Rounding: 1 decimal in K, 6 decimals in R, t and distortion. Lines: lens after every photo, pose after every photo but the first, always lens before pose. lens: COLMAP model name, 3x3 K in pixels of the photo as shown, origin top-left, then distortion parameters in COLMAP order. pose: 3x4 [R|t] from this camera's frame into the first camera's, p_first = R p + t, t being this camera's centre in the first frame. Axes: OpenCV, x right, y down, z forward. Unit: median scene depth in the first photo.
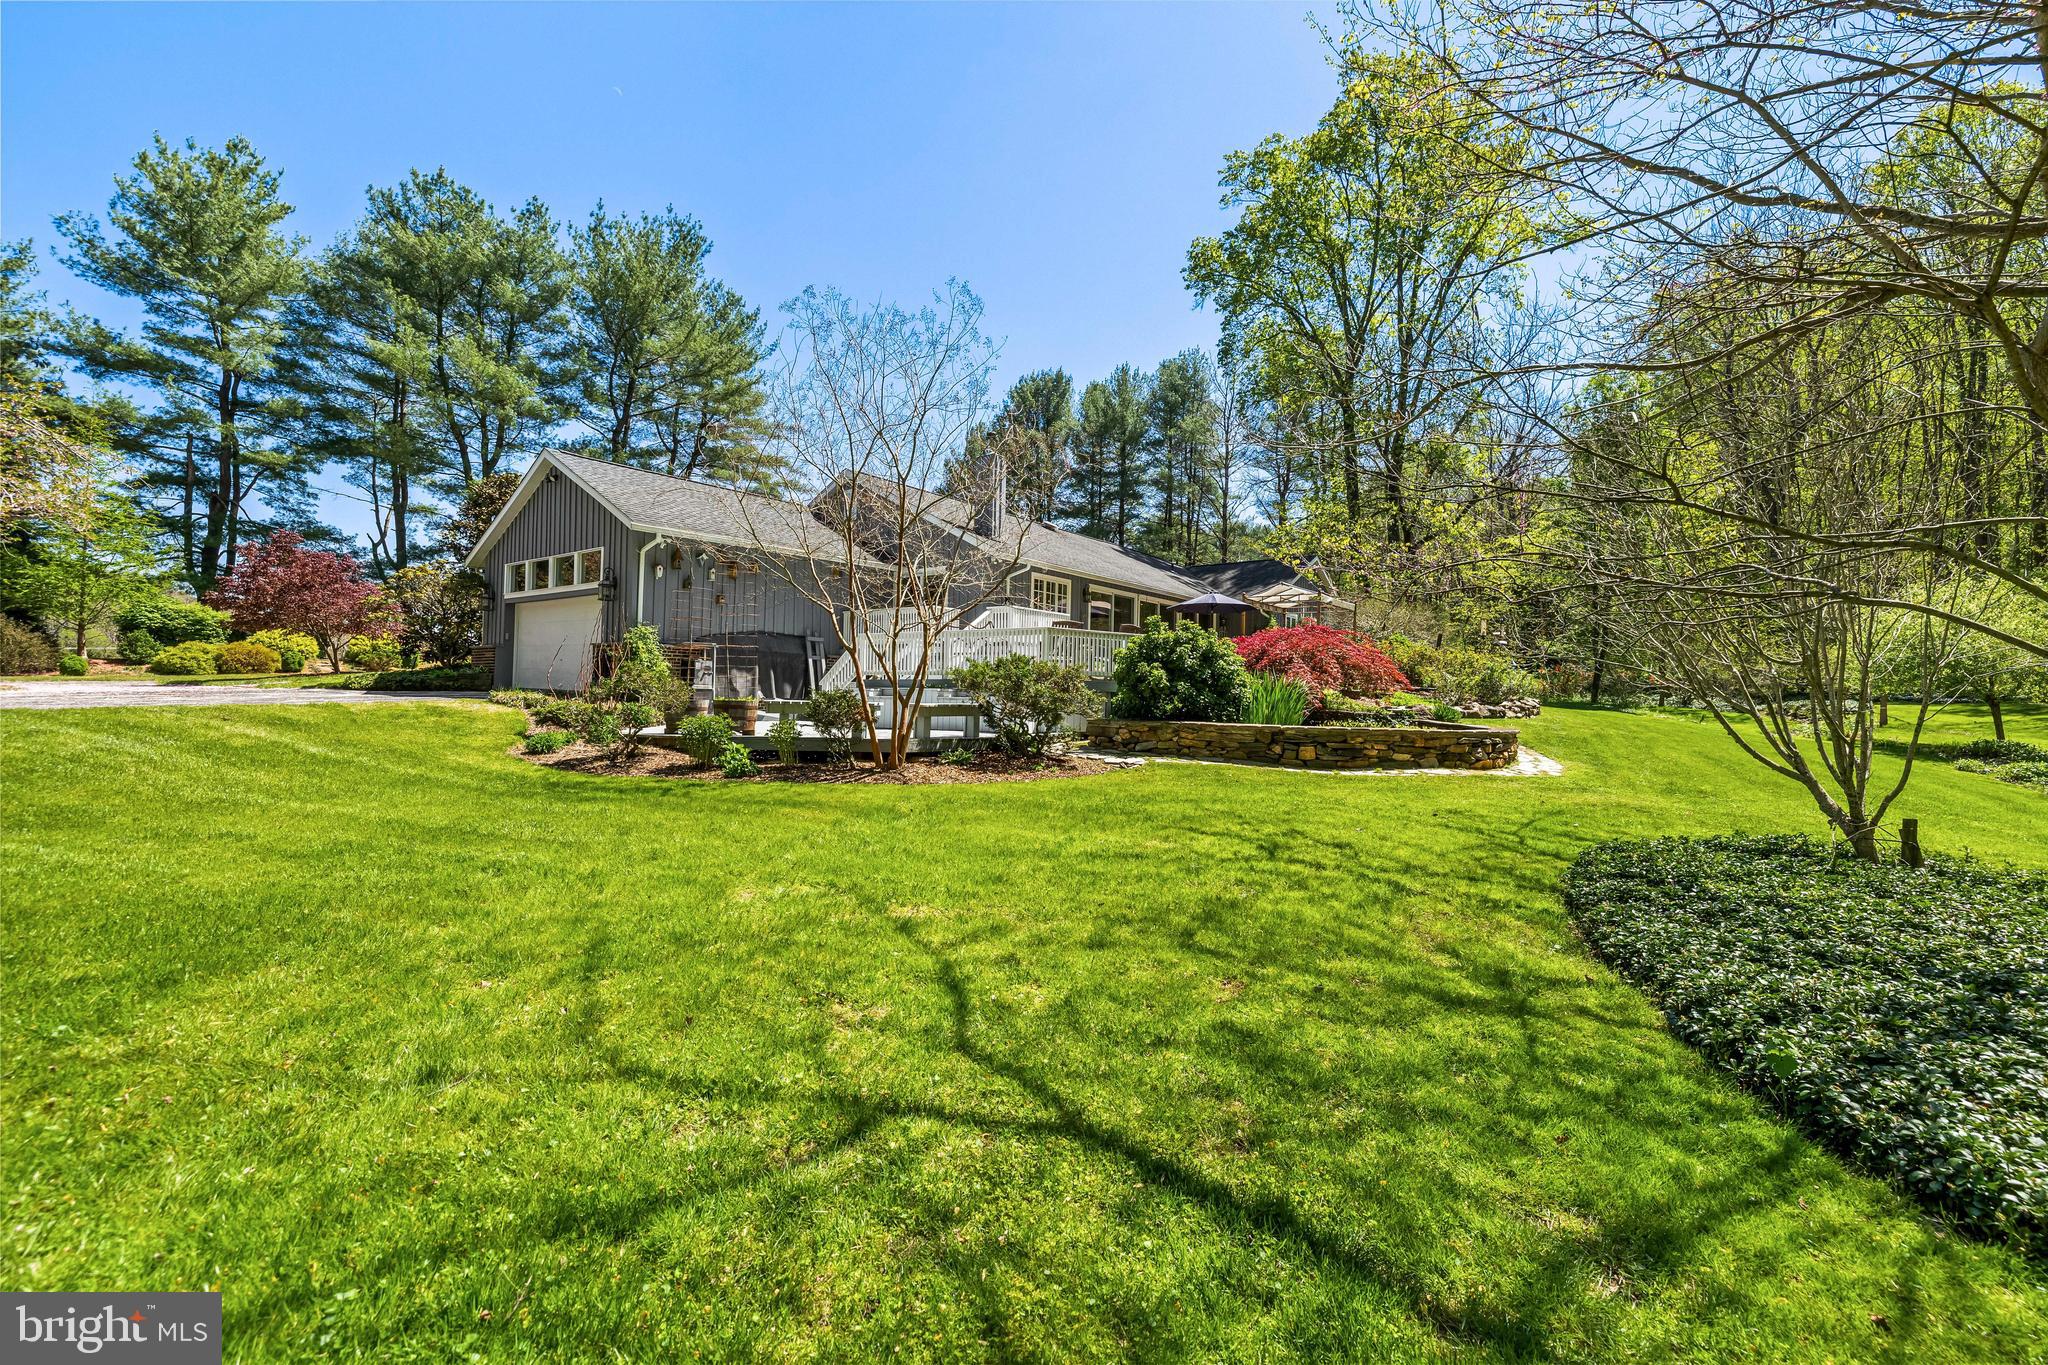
lens RADIAL K [[860.2, 0, 1027.2], [0, 860.2, 679.0], [0, 0, 1]] dist [0.001301, 0.000719]
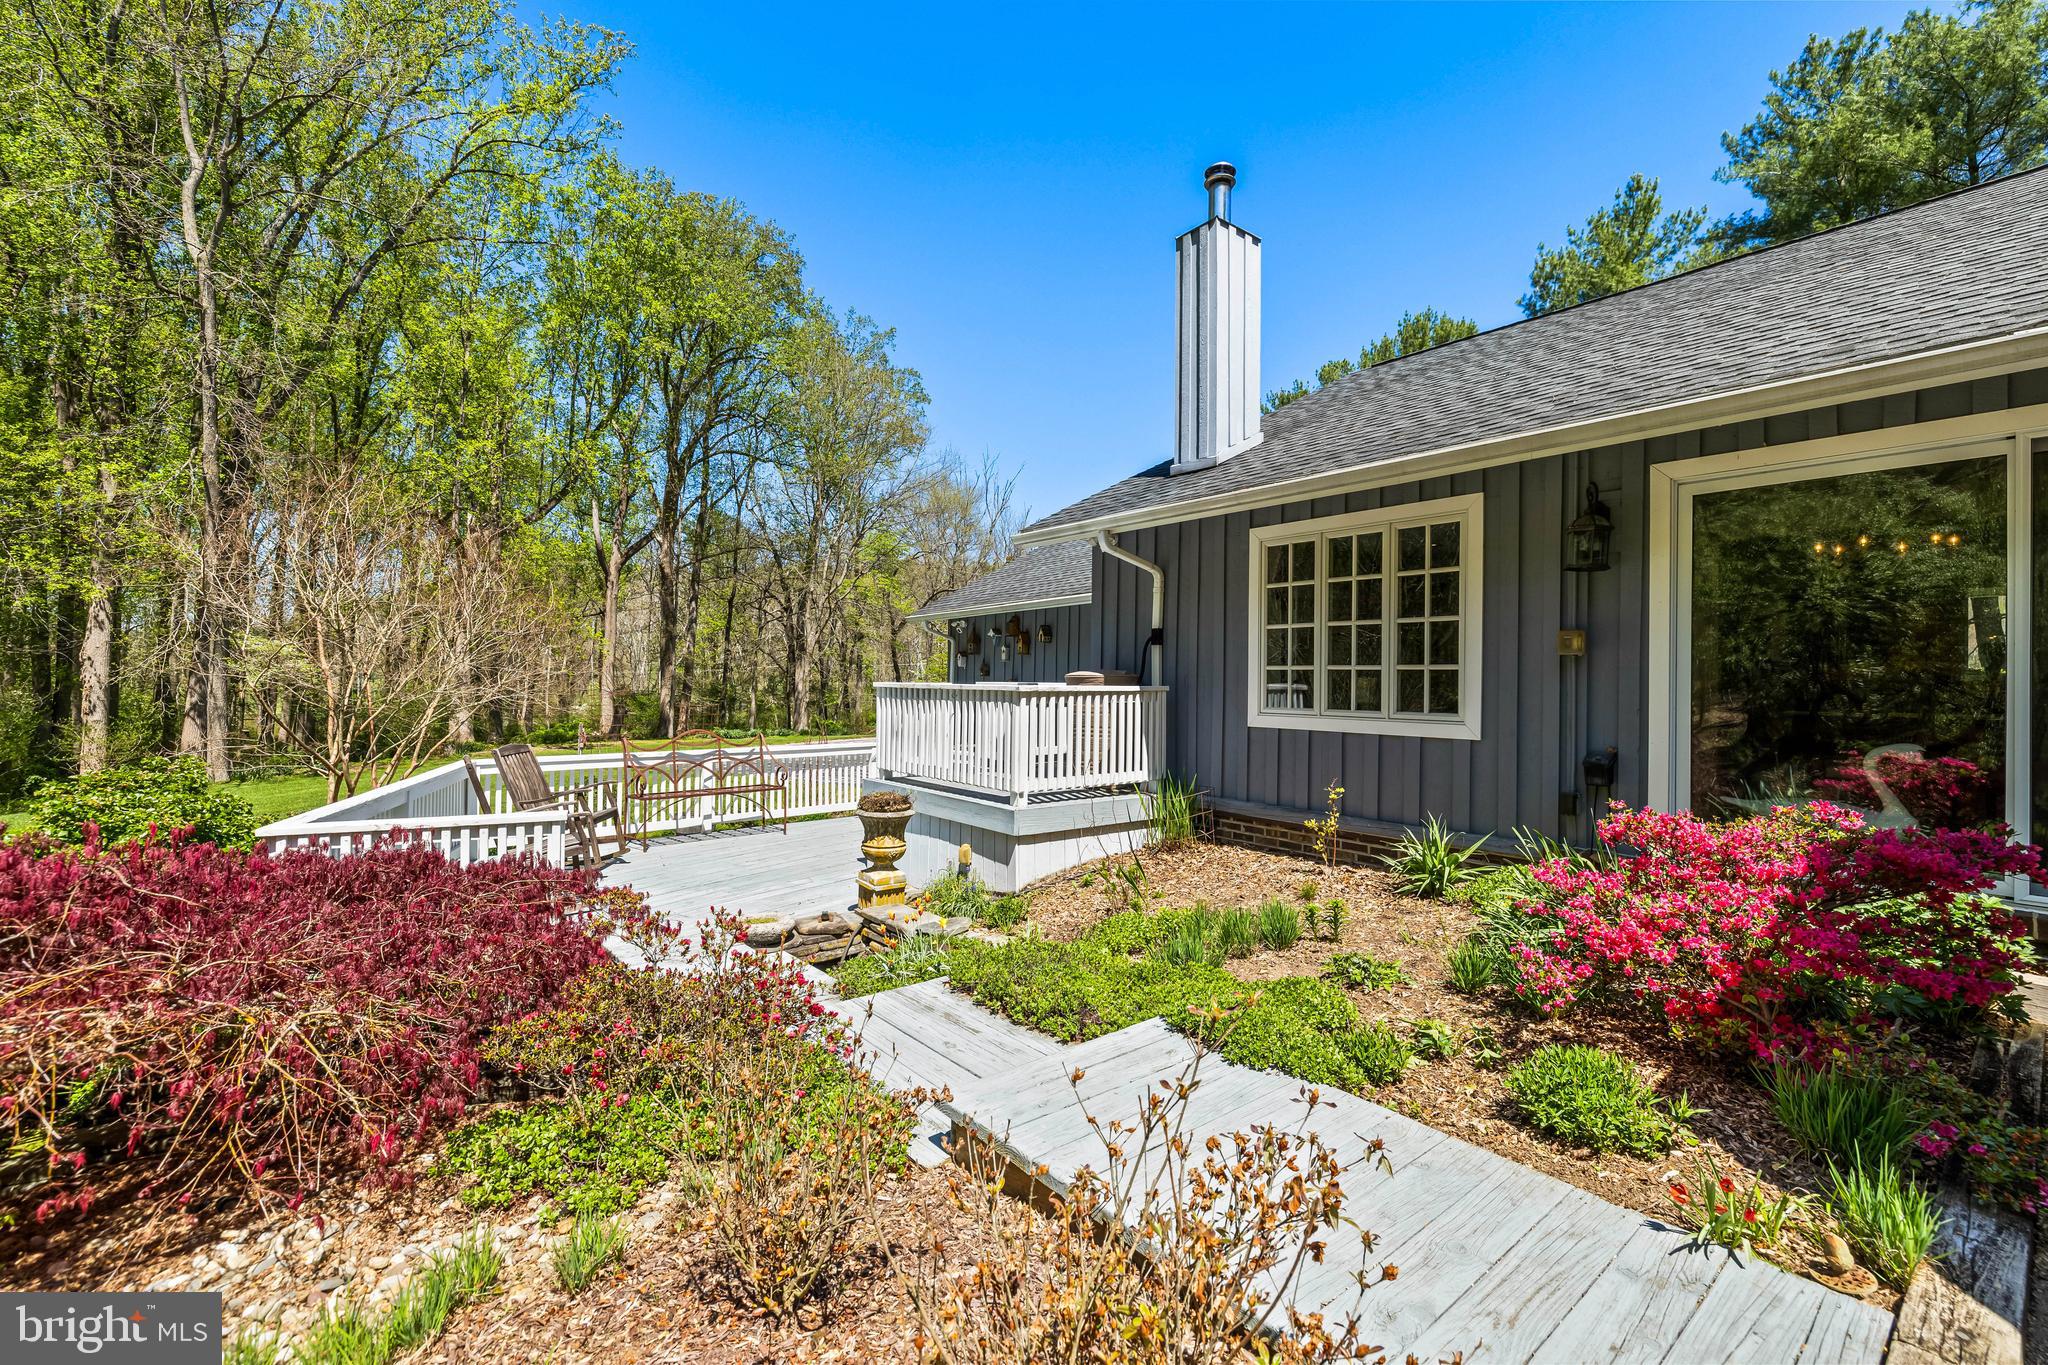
lens RADIAL K [[860.2, 0, 1028.3], [0, 860.2, 675.7], [0, 0, 1]] dist [0.001301, 0.000719]
pose [[-0.217804, -0.031007, -0.975500, 0.149945], [0.005733, 0.999437, -0.033048, -0.029819], [0.975976, -0.012791, -0.217504, 0.466373]]
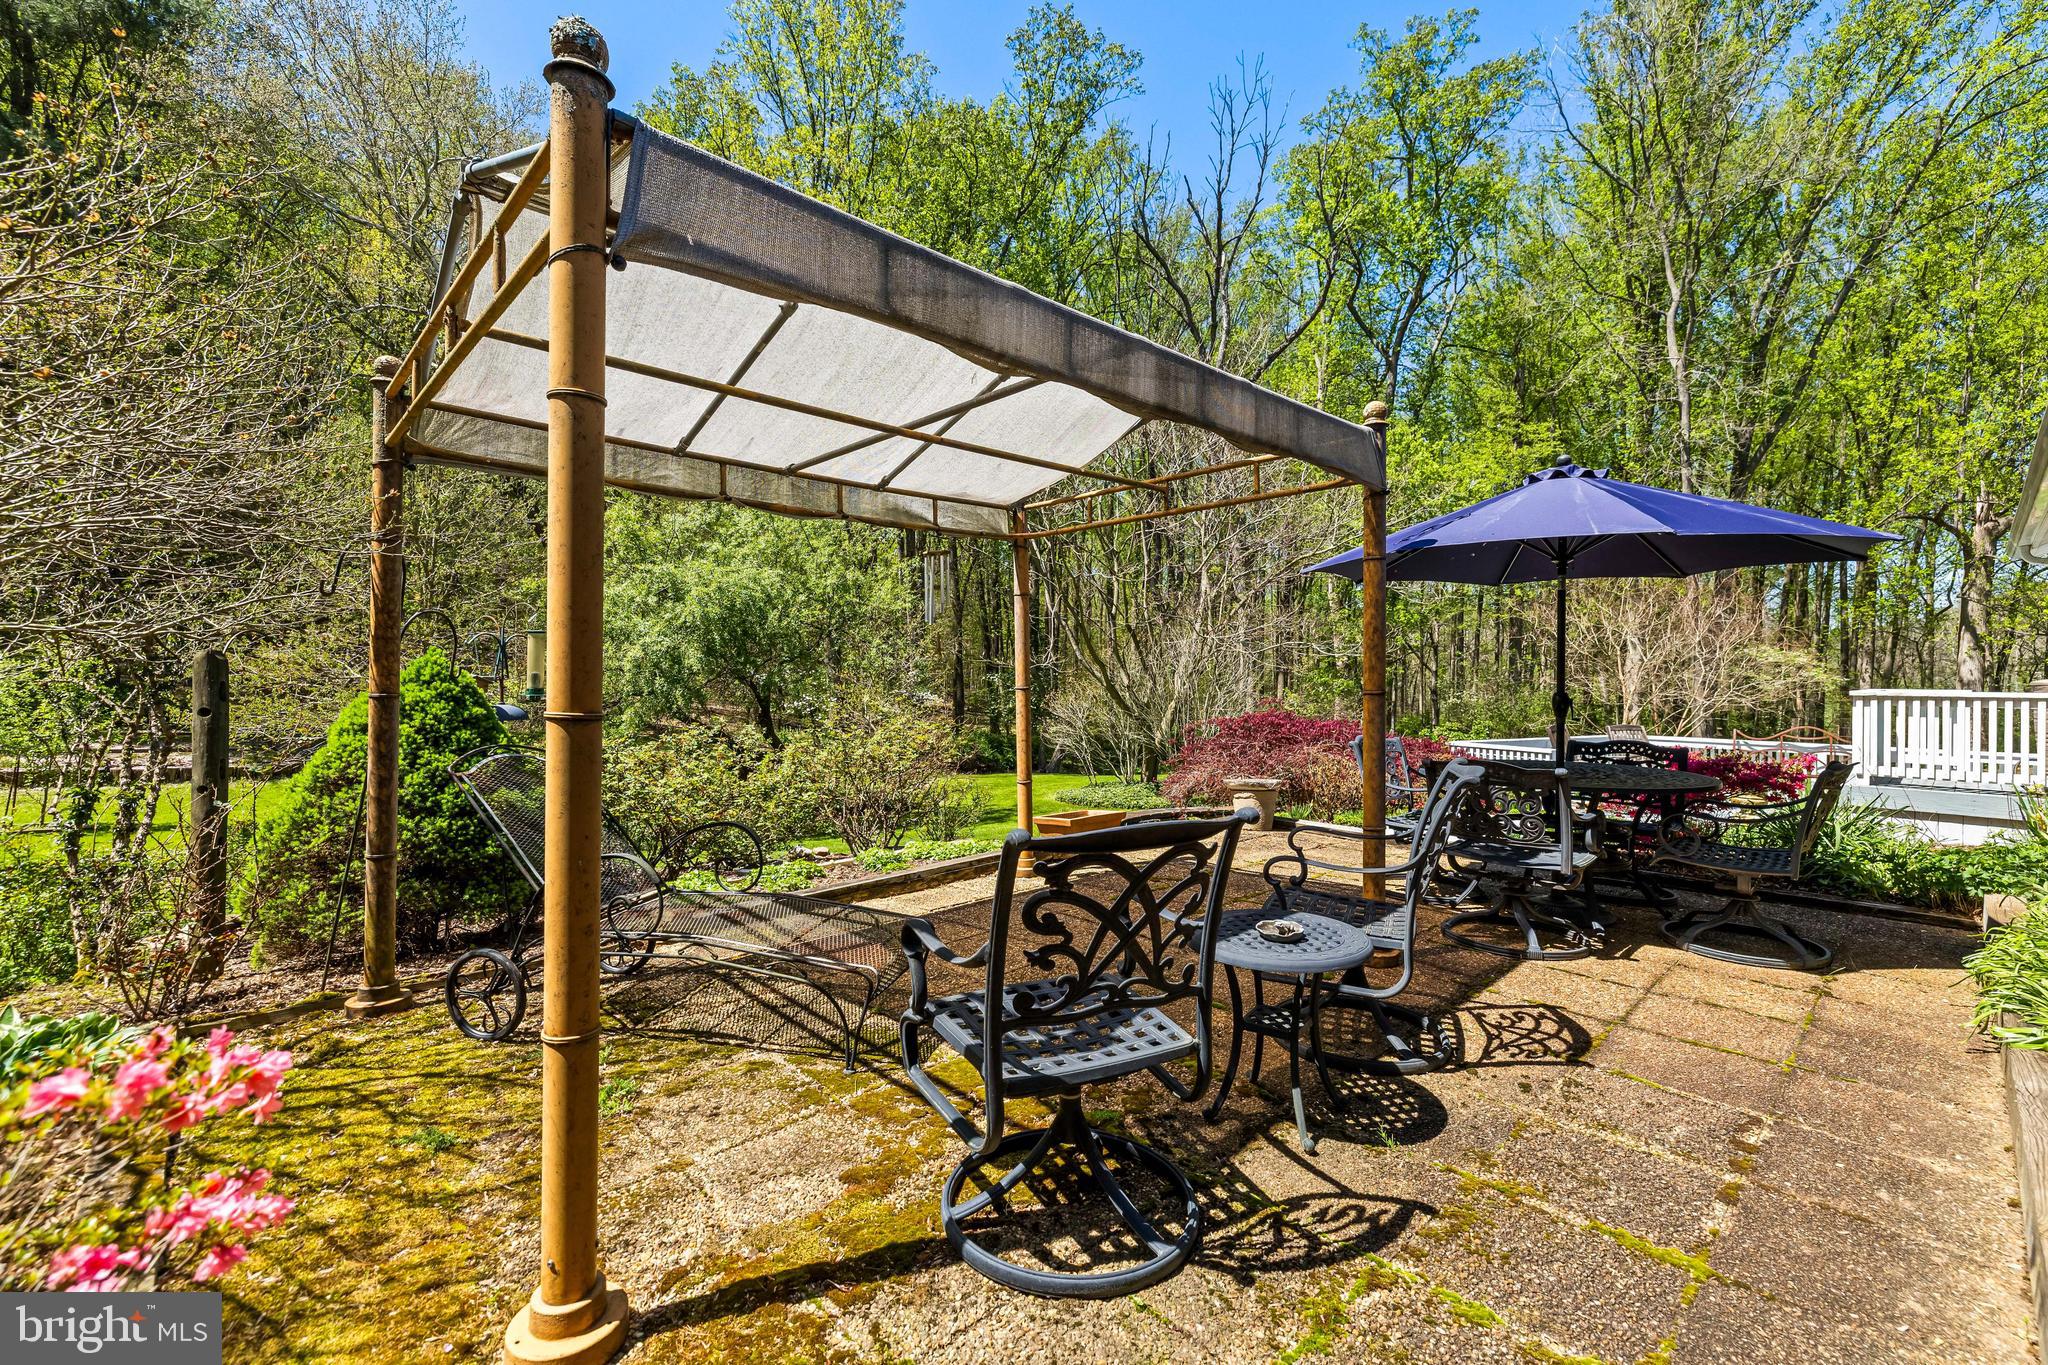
lens RADIAL K [[860.2, 0, 1040.5], [0, 860.2, 687.6], [0, 0, 1]] dist [0.001301, 0.000719]
pose [[-0.990328, -0.030460, 0.135361, 0.159905], [-0.031428, 0.999493, -0.005025, -0.027373], [-0.135139, -0.009230, -0.990784, 0.629115]]
